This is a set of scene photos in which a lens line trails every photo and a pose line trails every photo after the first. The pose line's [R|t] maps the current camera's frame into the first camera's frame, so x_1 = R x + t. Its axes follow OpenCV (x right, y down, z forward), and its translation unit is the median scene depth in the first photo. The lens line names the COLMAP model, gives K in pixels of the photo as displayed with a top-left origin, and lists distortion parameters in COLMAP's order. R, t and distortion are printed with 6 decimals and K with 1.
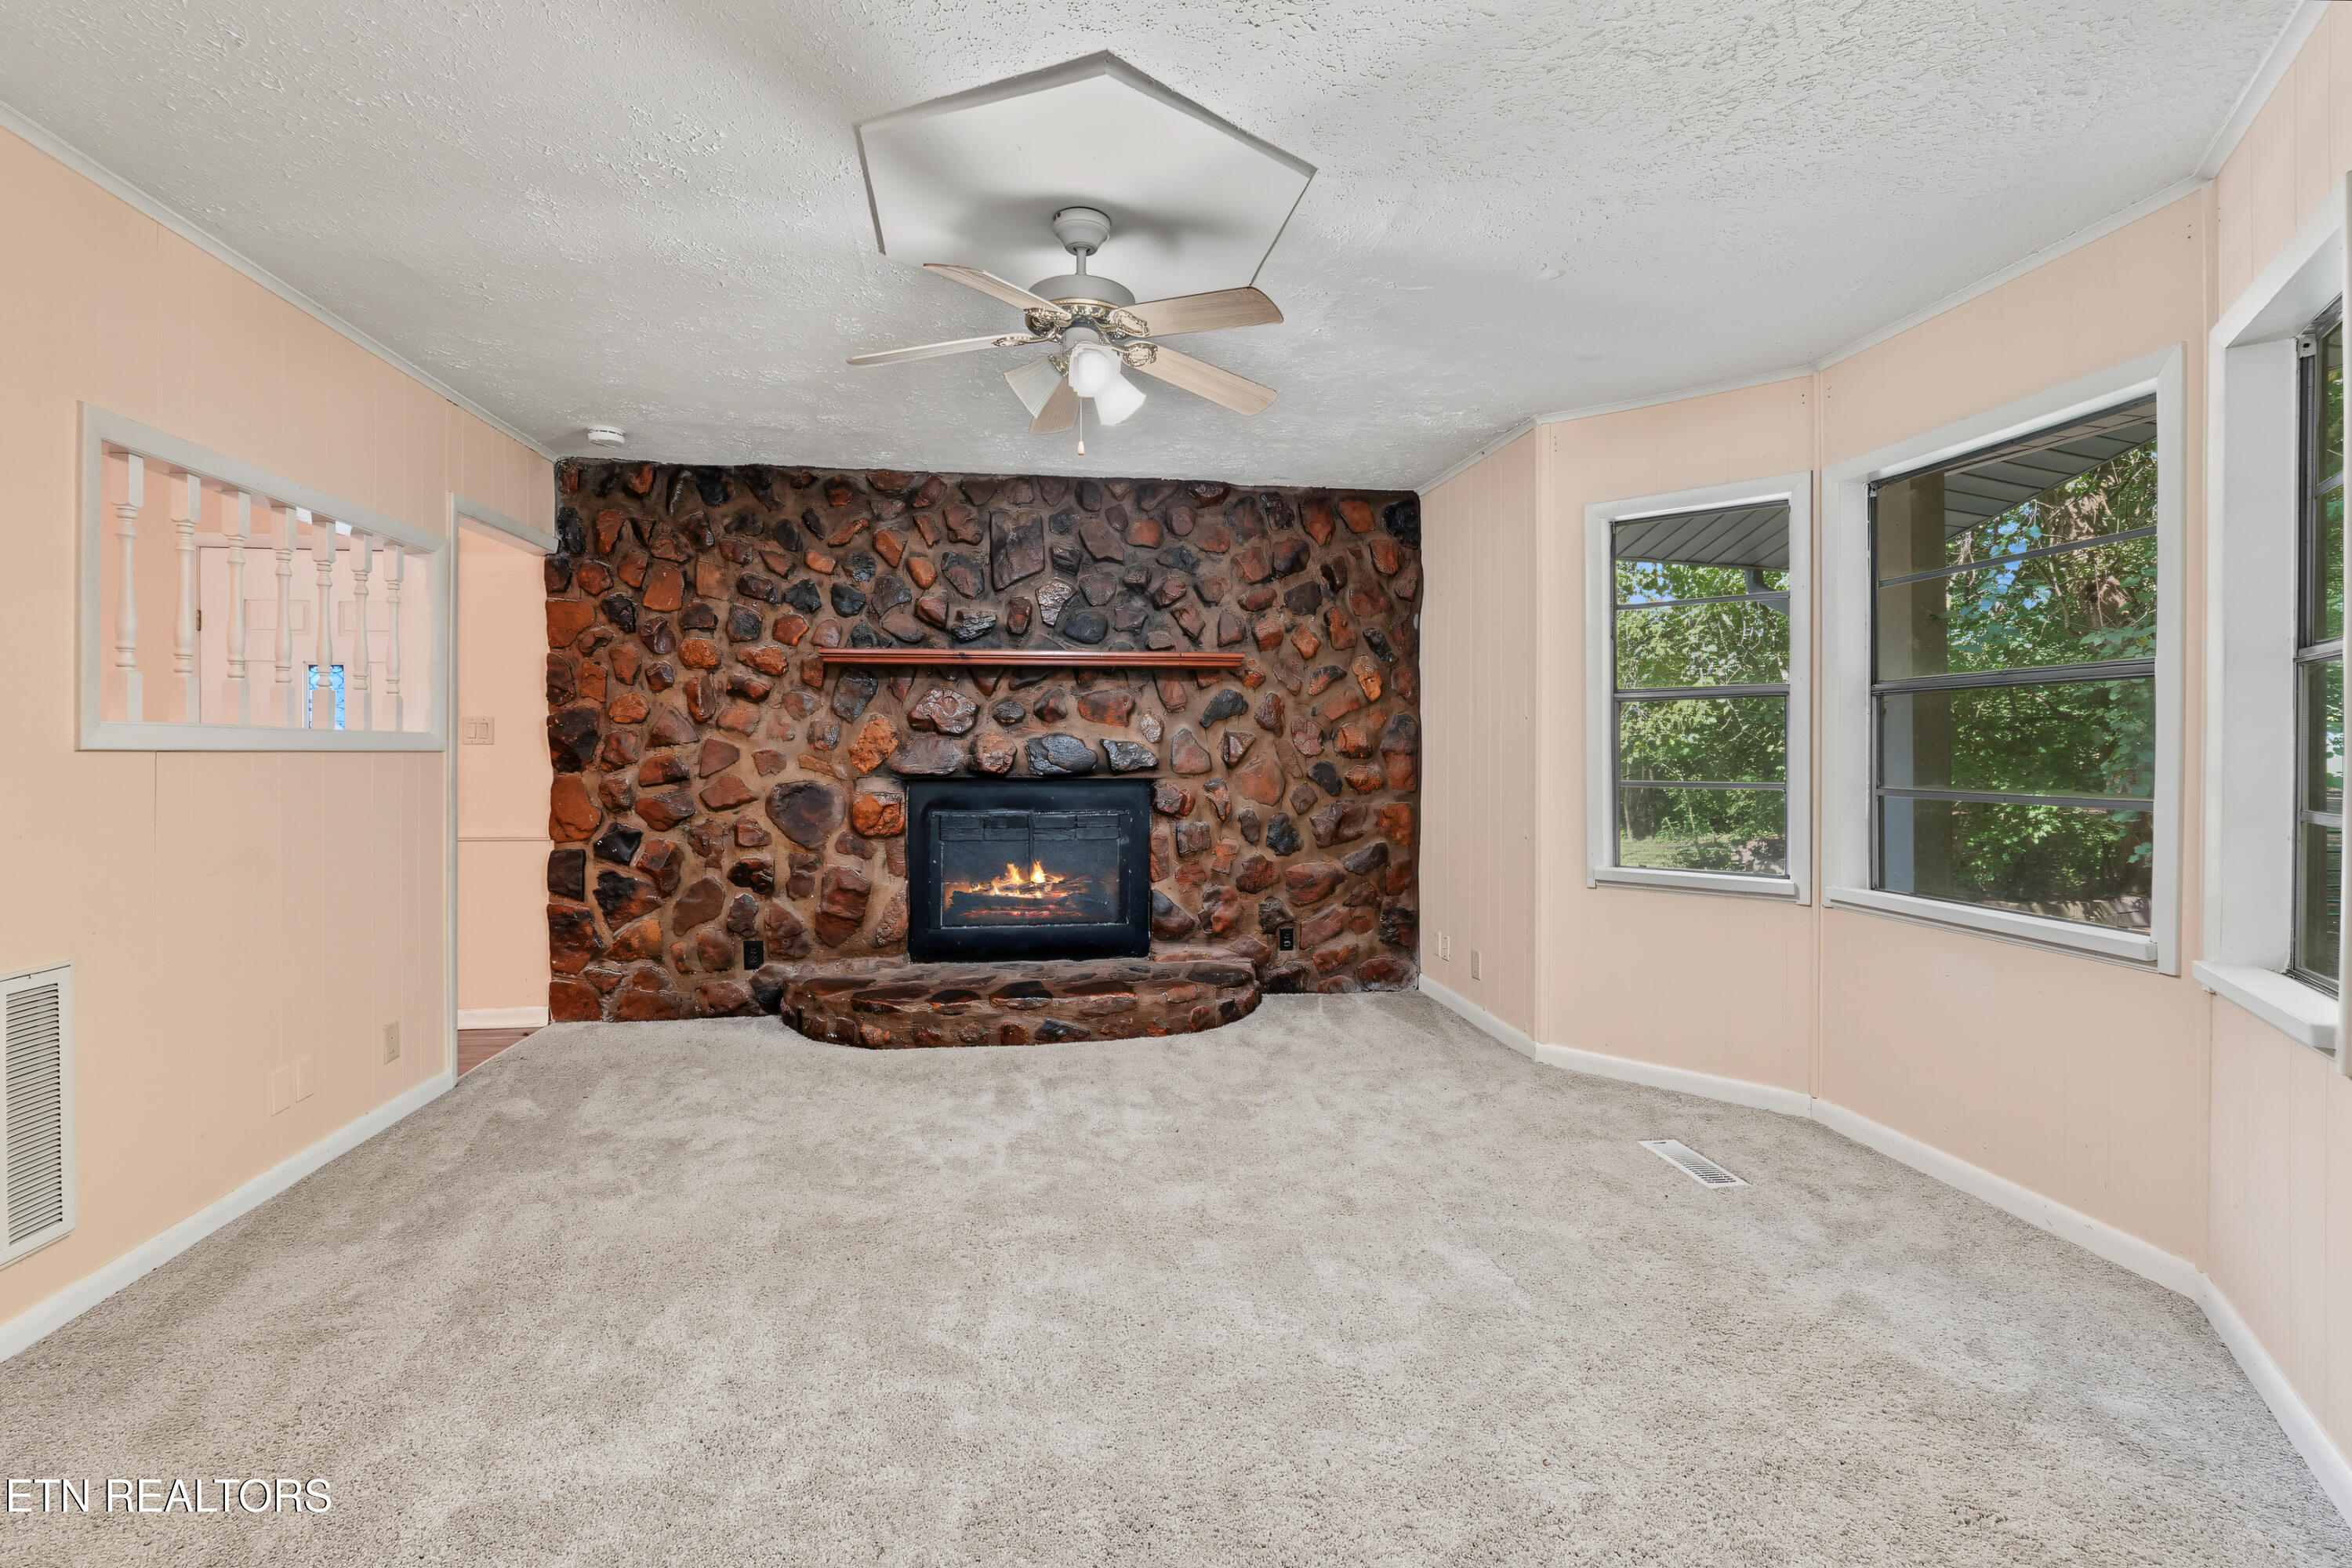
lens RADIAL K [[1030.3, 0, 1142.3], [0, 1030.3, 748.5], [0, 0, 1]] dist [-0.000128, -0.000477]
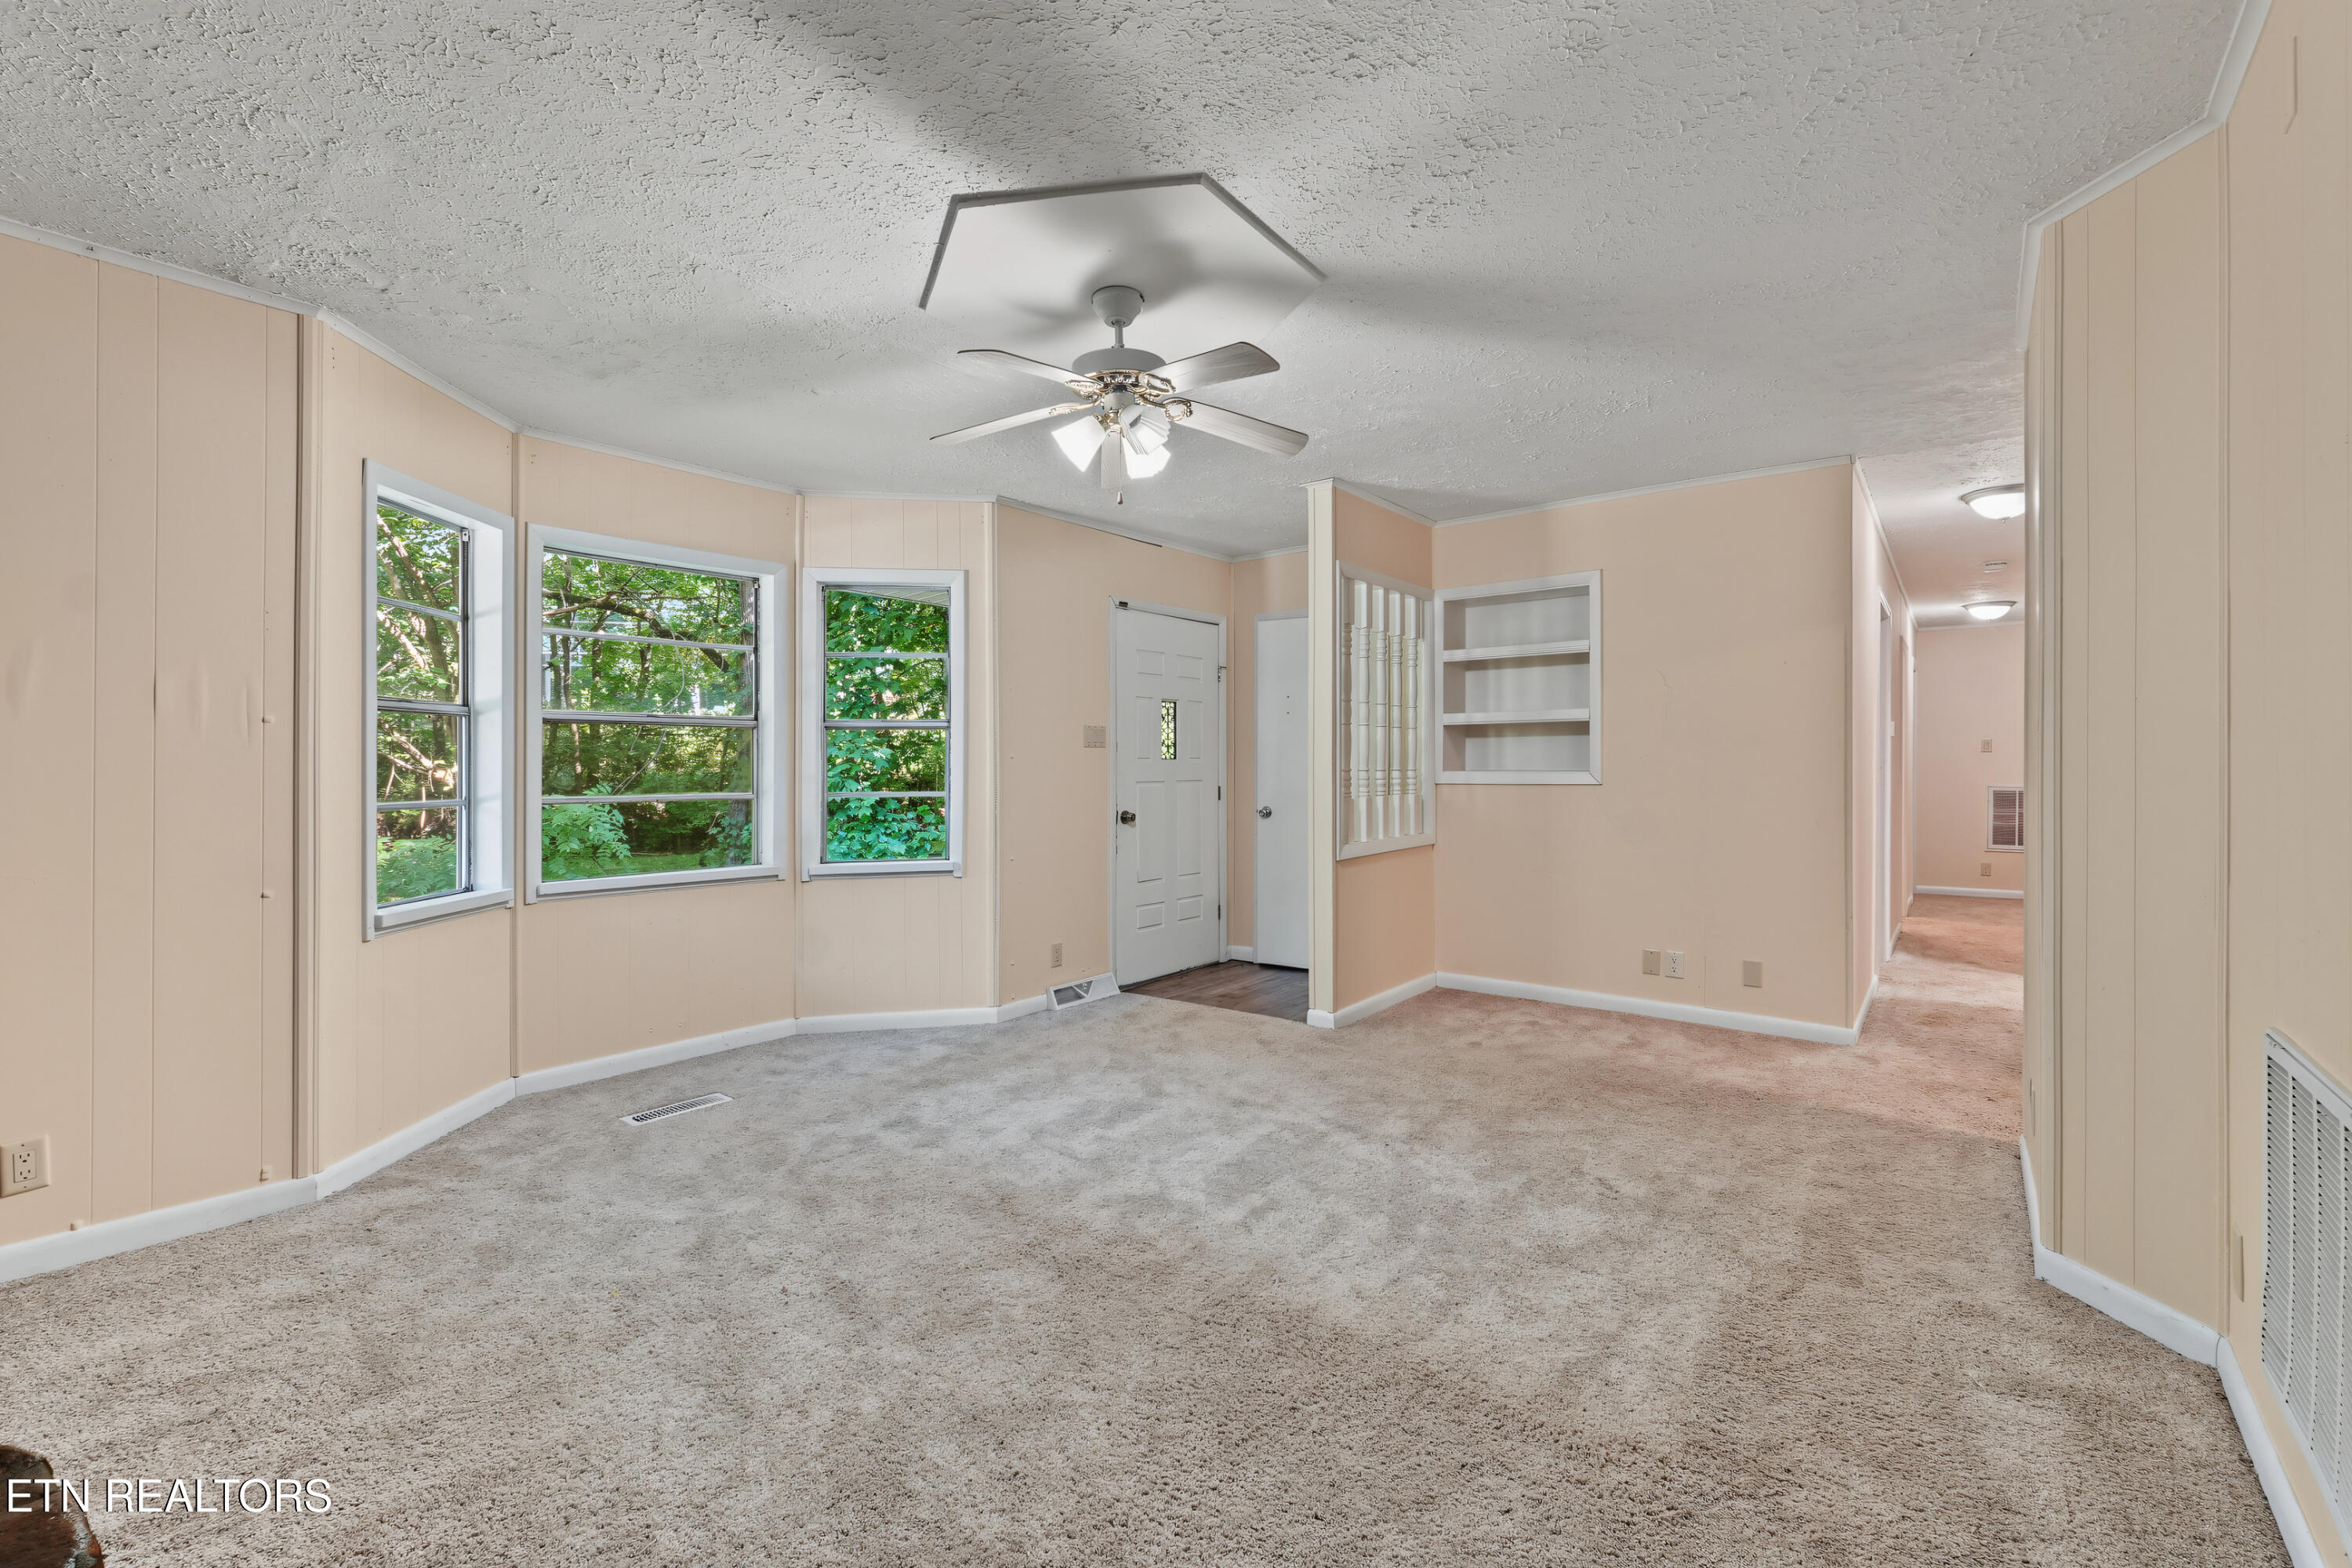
lens RADIAL K [[1030.3, 0, 1183.6], [0, 1030.3, 776.5], [0, 0, 1]] dist [-0.000128, -0.000477]
pose [[-0.698265, 0.001402, 0.715838, -0.461222], [0.007362, 0.999959, 0.005223, 0.006188], [-0.715801, 0.008917, -0.698247, 0.872177]]
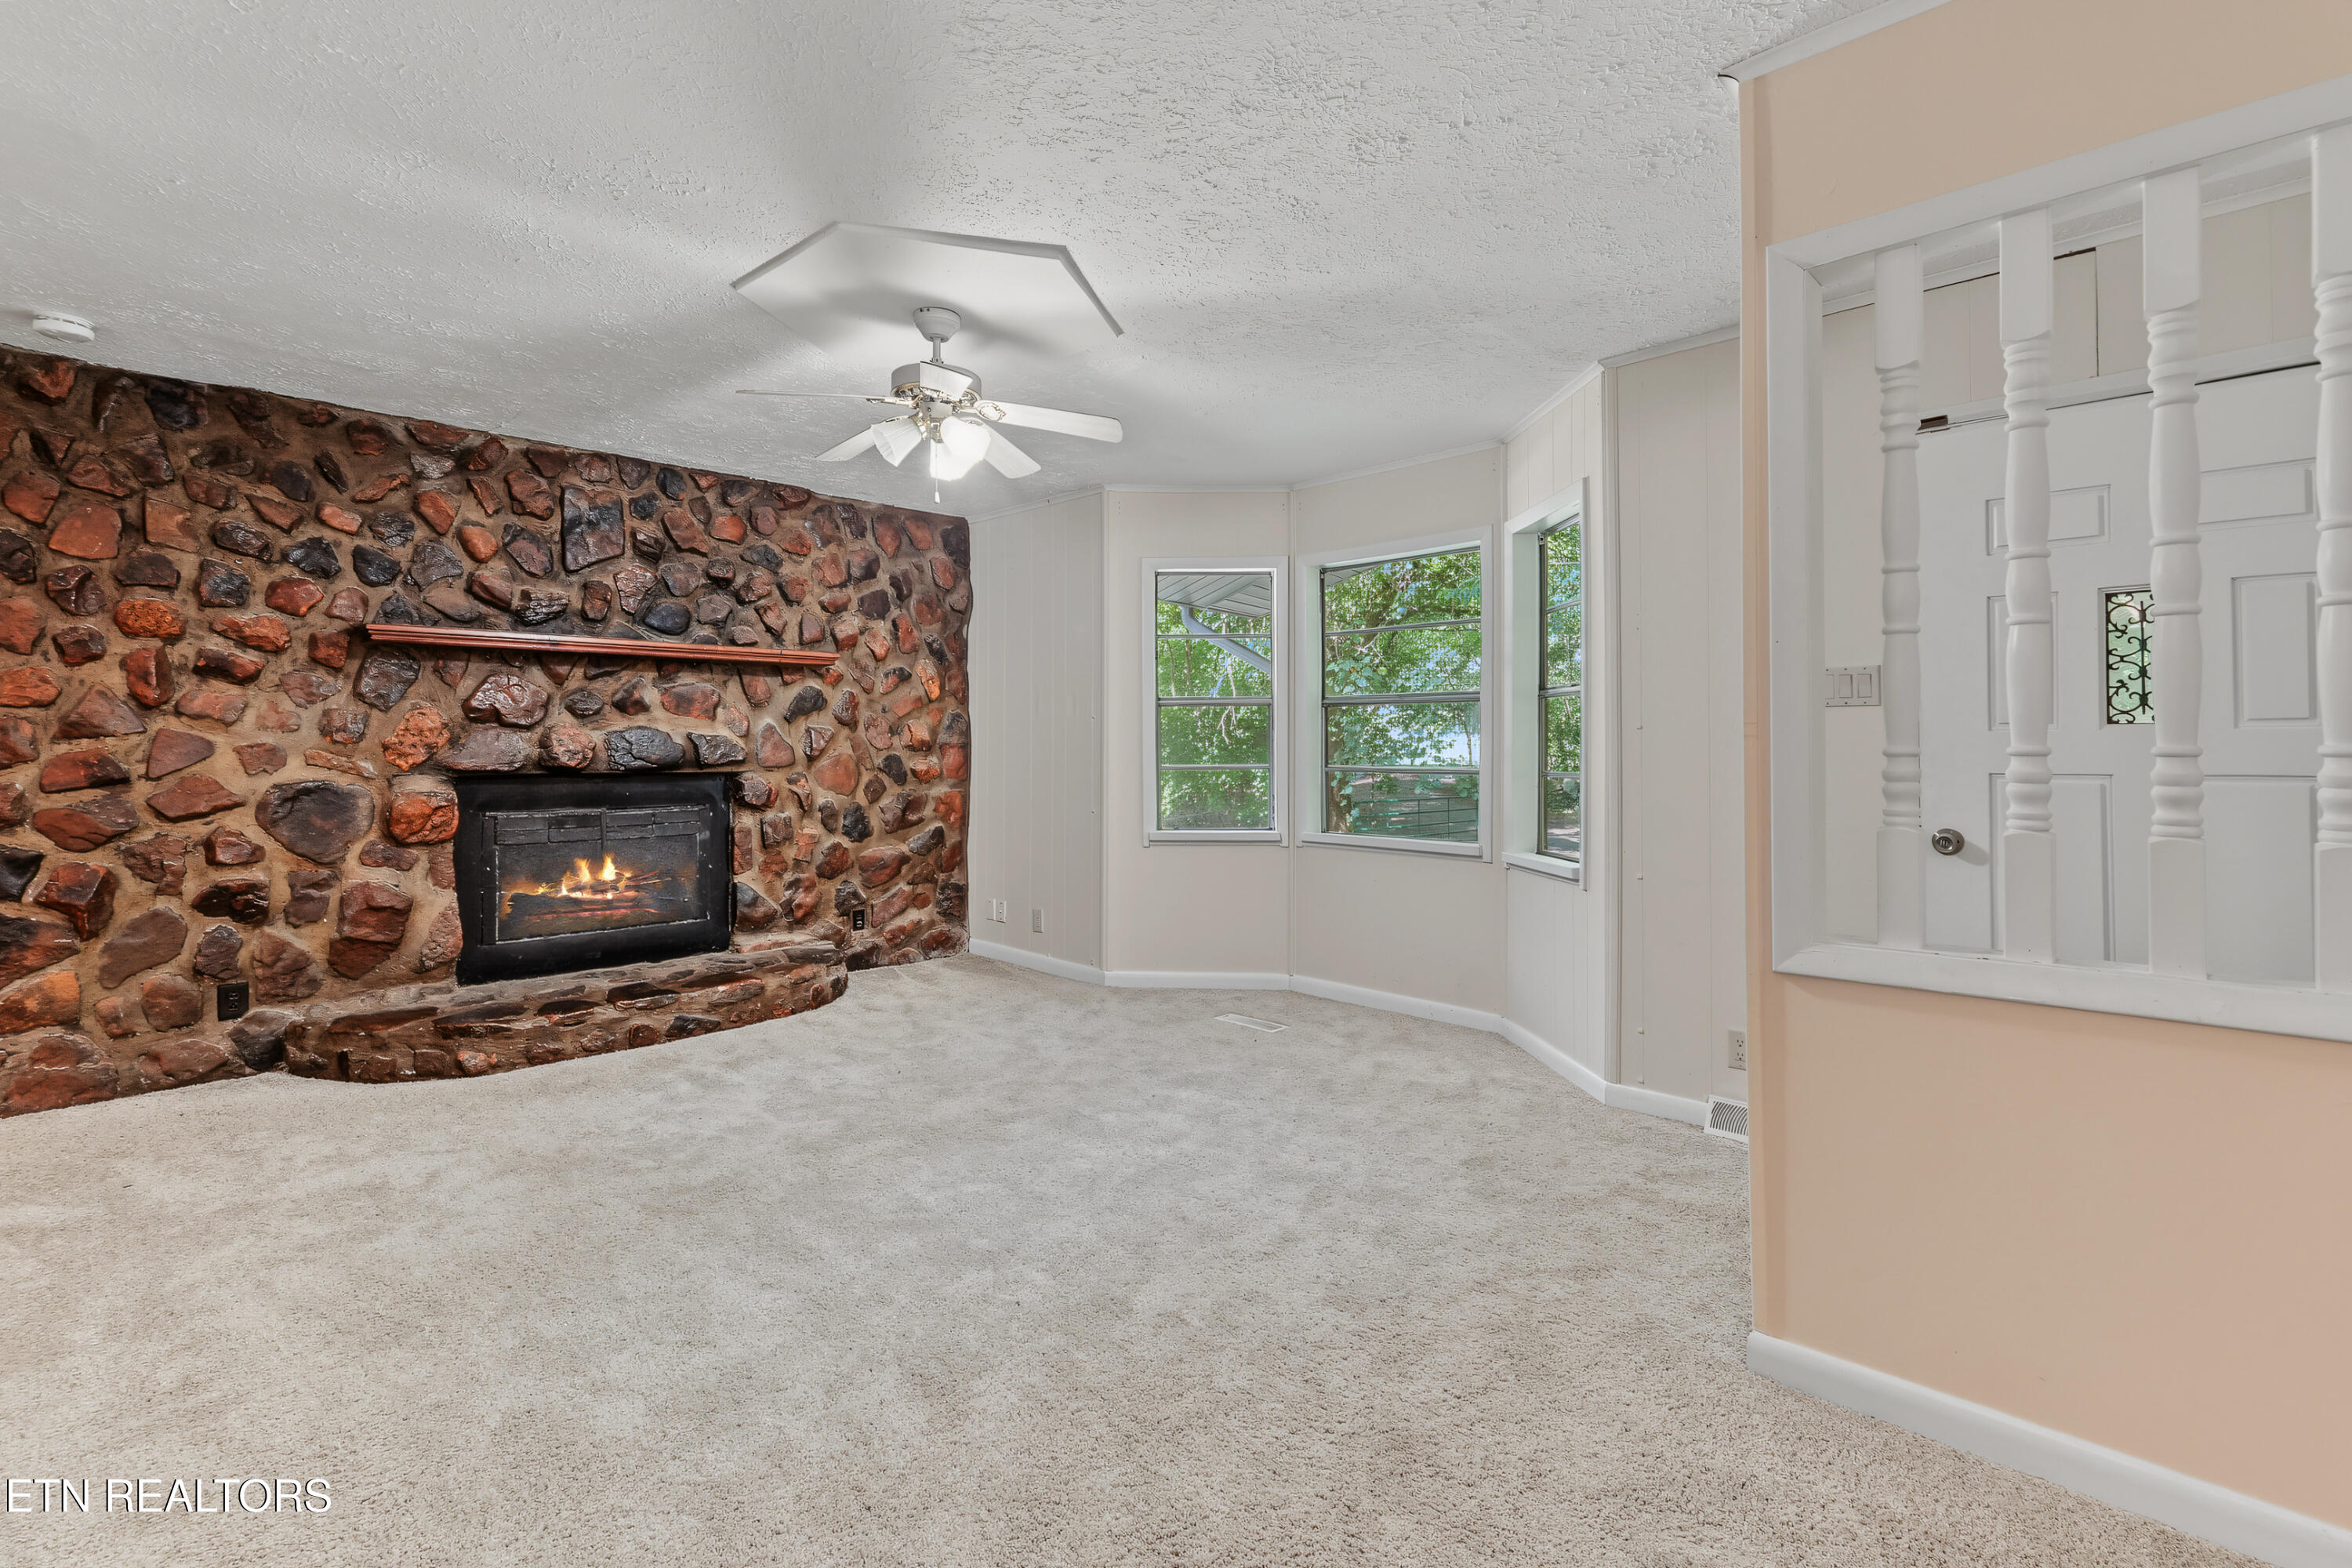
lens RADIAL K [[1086.8, 0, 1154.5], [0, 1086.8, 728.4], [0, 0, 1]] dist [-0.000896, -0.000482]
pose [[0.797735, 0.008853, 0.602943, -0.317523], [0.000563, 0.999881, -0.015426, 0.003358], [-0.603008, 0.012645, 0.797635, -0.099070]]
